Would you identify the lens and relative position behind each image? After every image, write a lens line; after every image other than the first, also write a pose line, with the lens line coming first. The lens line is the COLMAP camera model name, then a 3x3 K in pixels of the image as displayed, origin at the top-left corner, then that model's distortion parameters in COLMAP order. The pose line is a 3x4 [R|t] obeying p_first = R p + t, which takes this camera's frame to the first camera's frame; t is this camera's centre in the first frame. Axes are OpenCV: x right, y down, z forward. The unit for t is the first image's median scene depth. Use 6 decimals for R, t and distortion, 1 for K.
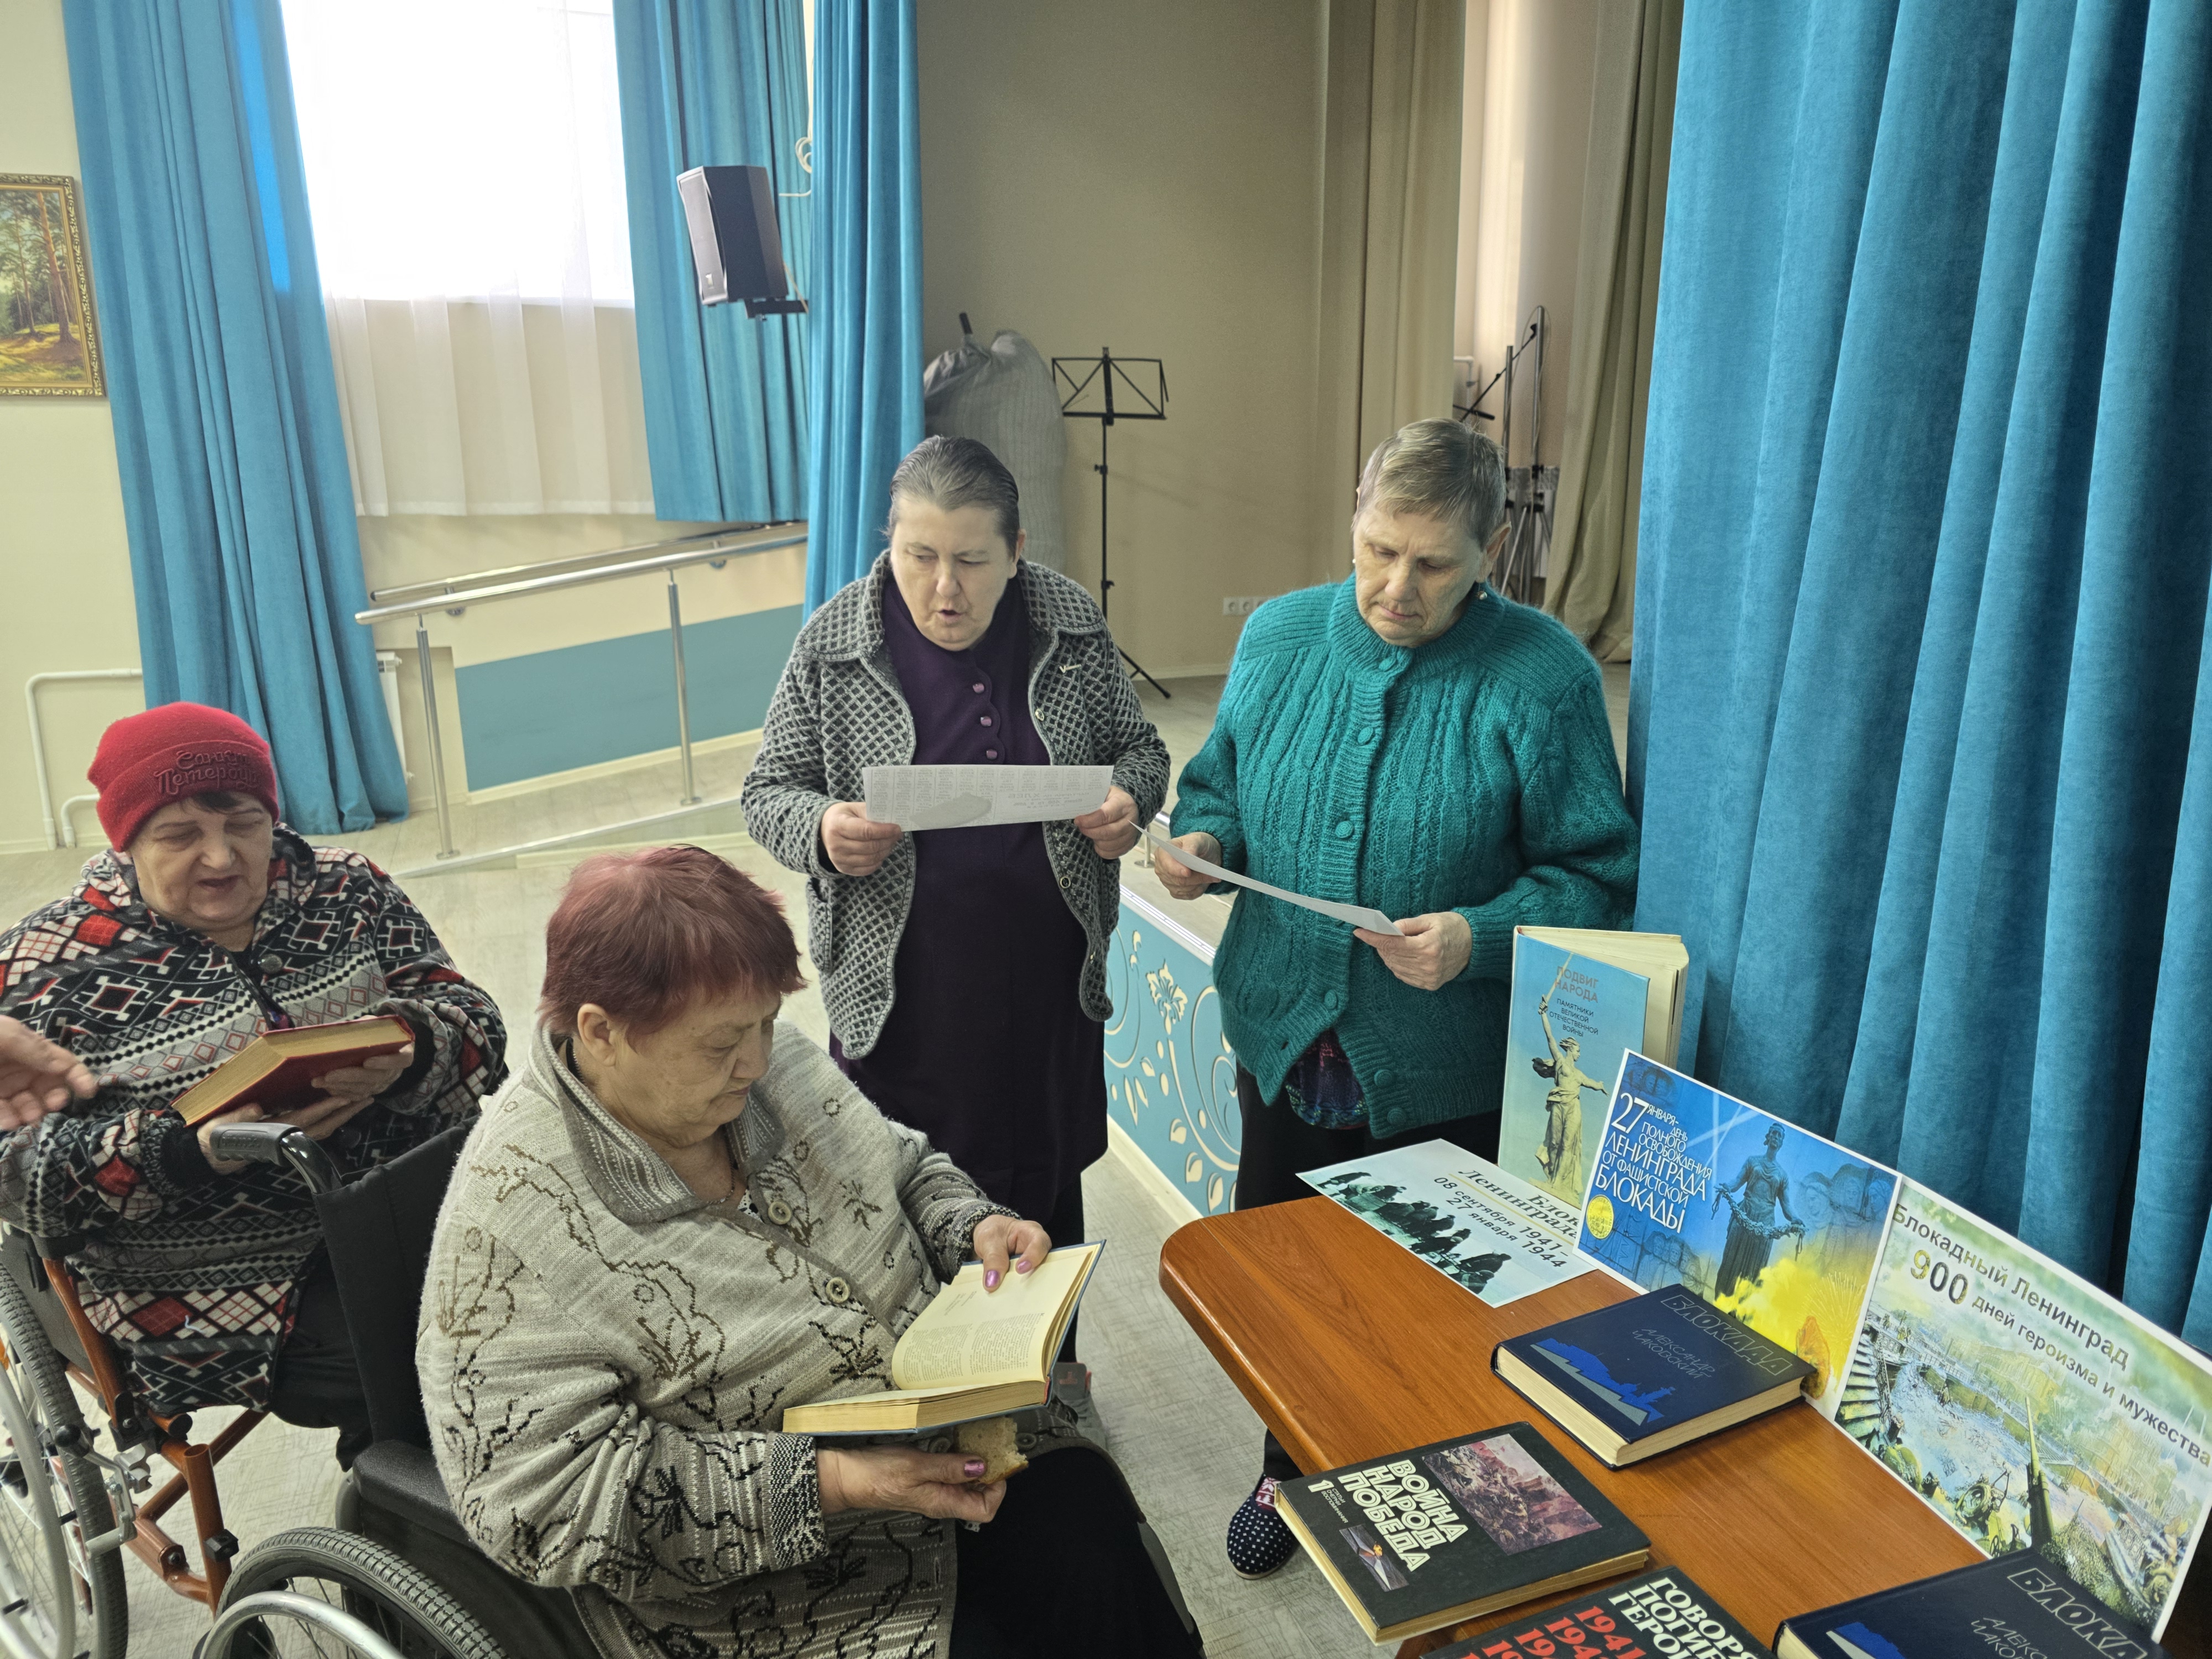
lens RADIAL K [[1484.5, 0, 1091.4], [0, 1484.5, 805.3], [0, 0, 1]] dist [0.069950, -0.062168]
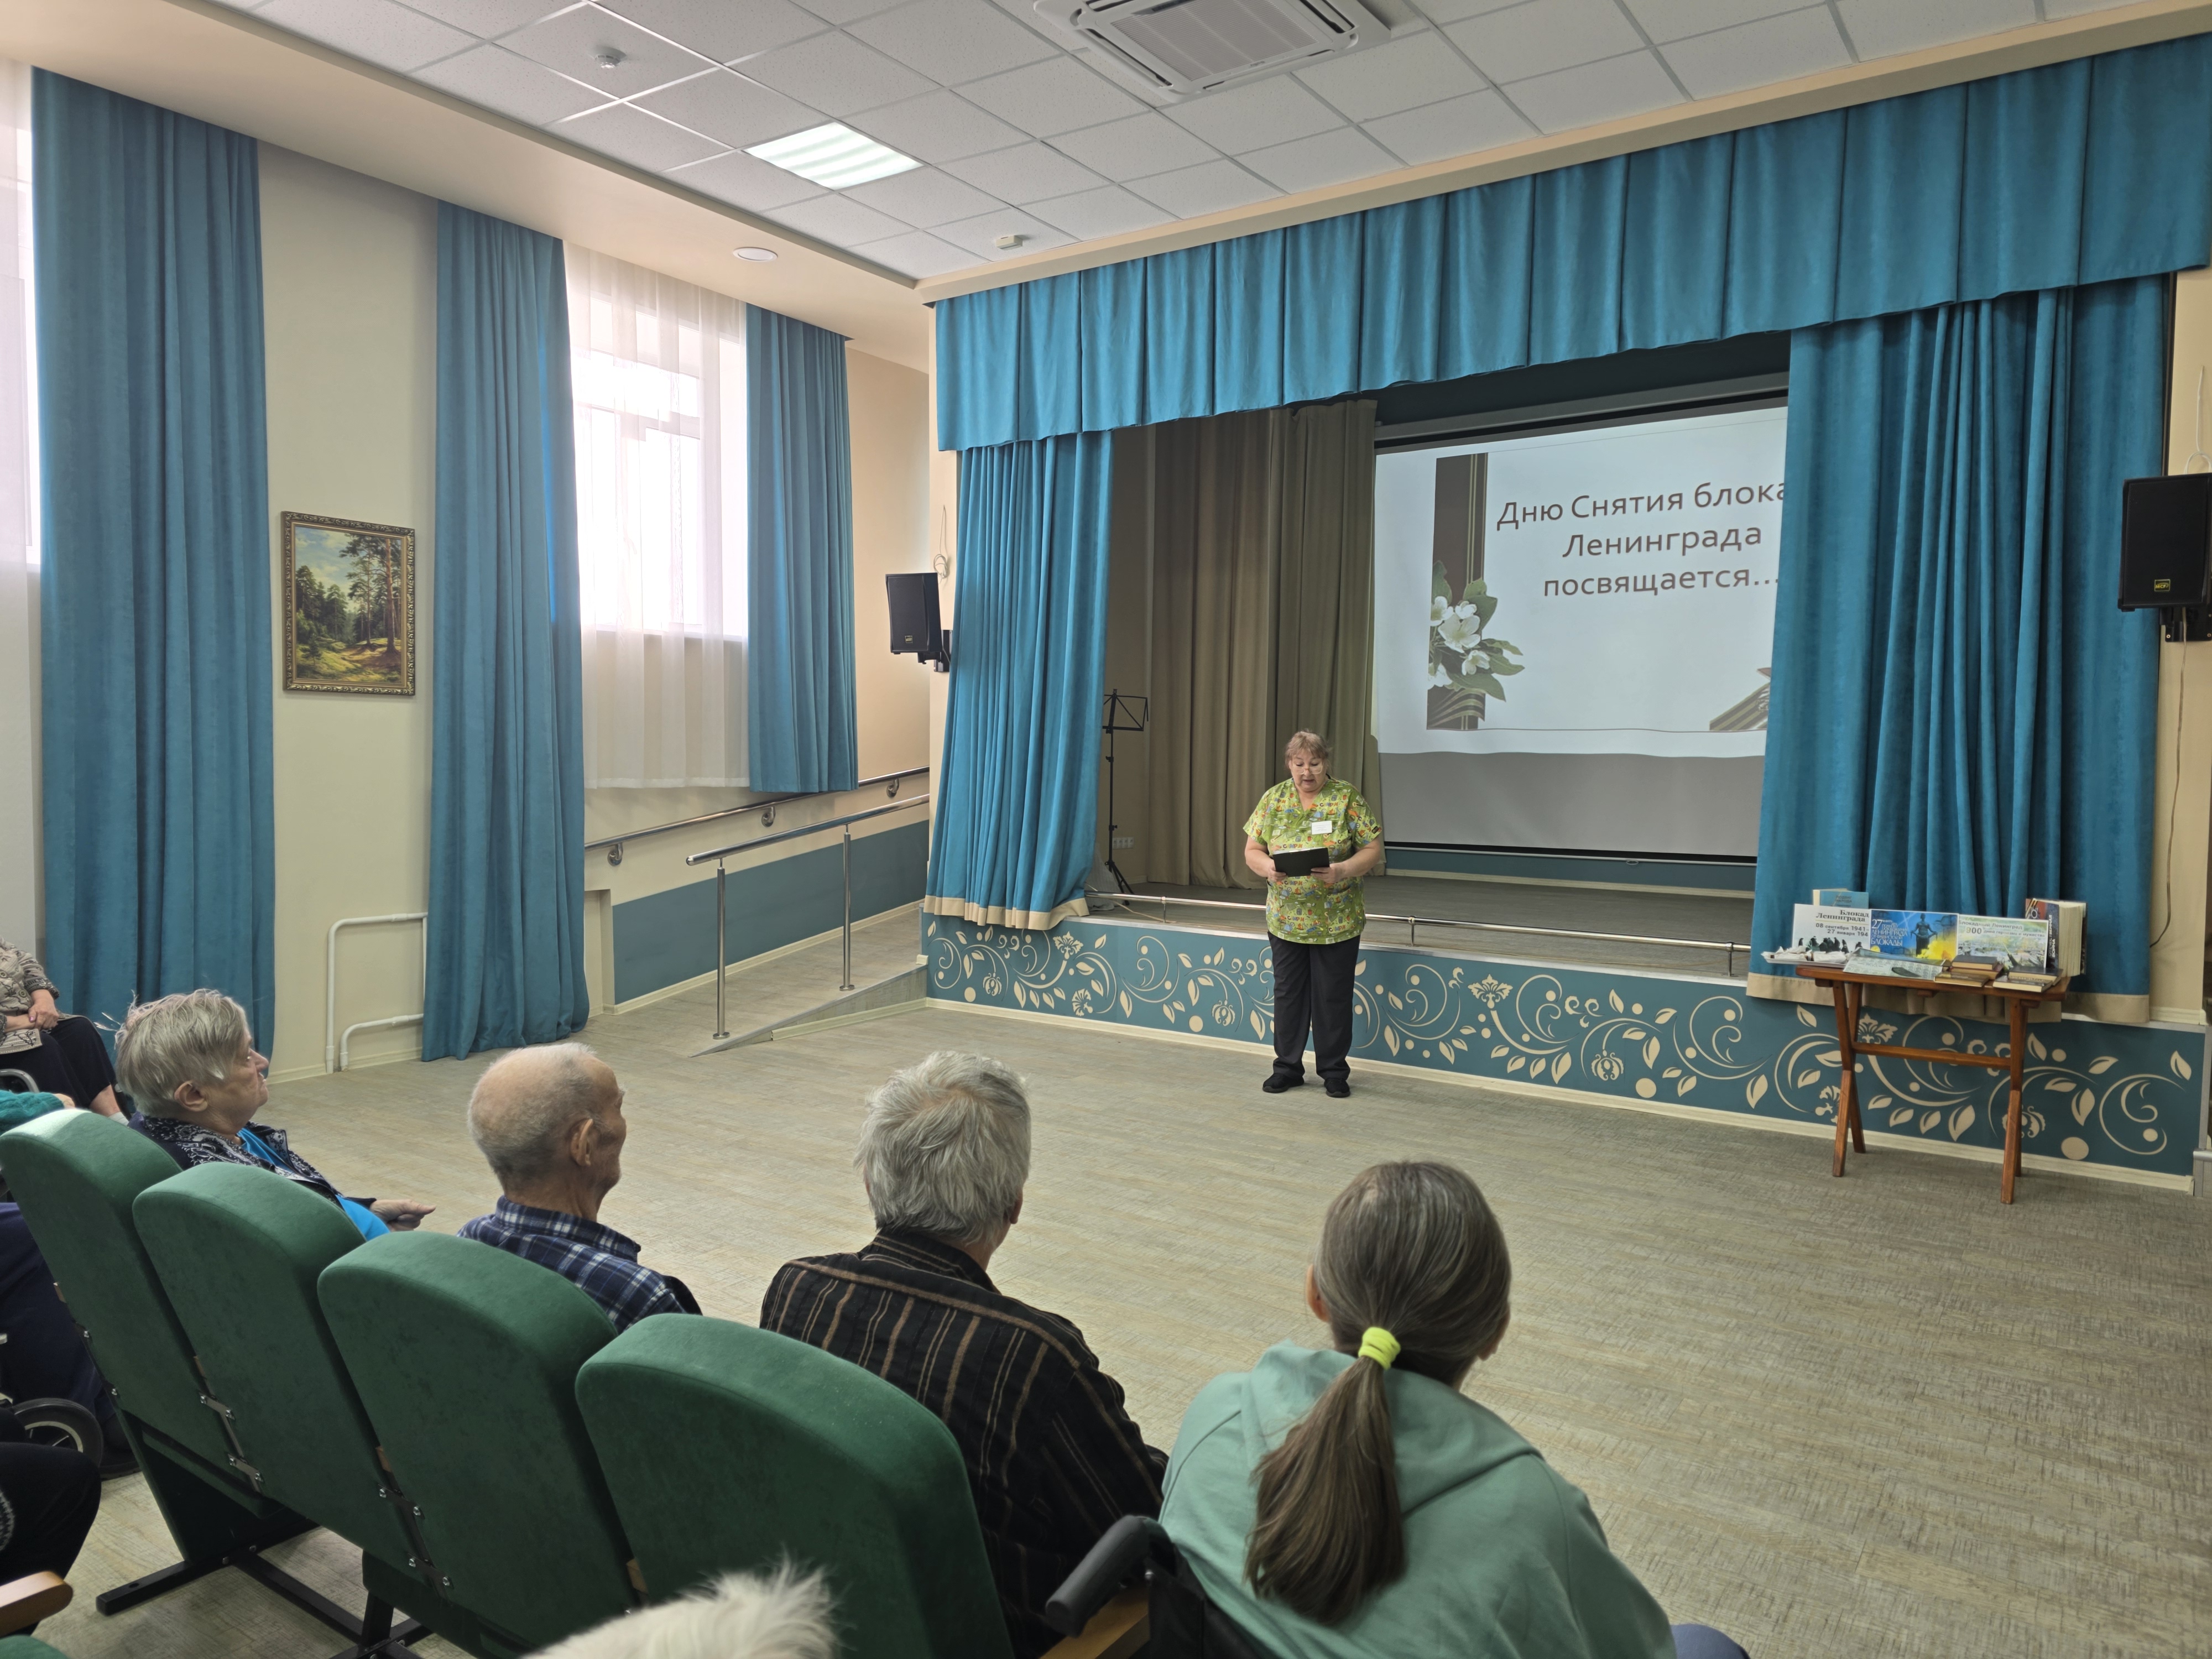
lens RADIAL K [[1425.0, 0, 1106.0], [0, 1425.0, 829.5], [0, 0, 1]] dist [0.070335, -0.079118]
pose [[0.839471, -0.013820, 0.543229, -0.837929], [0.106464, 0.984486, -0.139477, 0.067012], [-0.532873, 0.174921, 0.827918, -0.276554]]
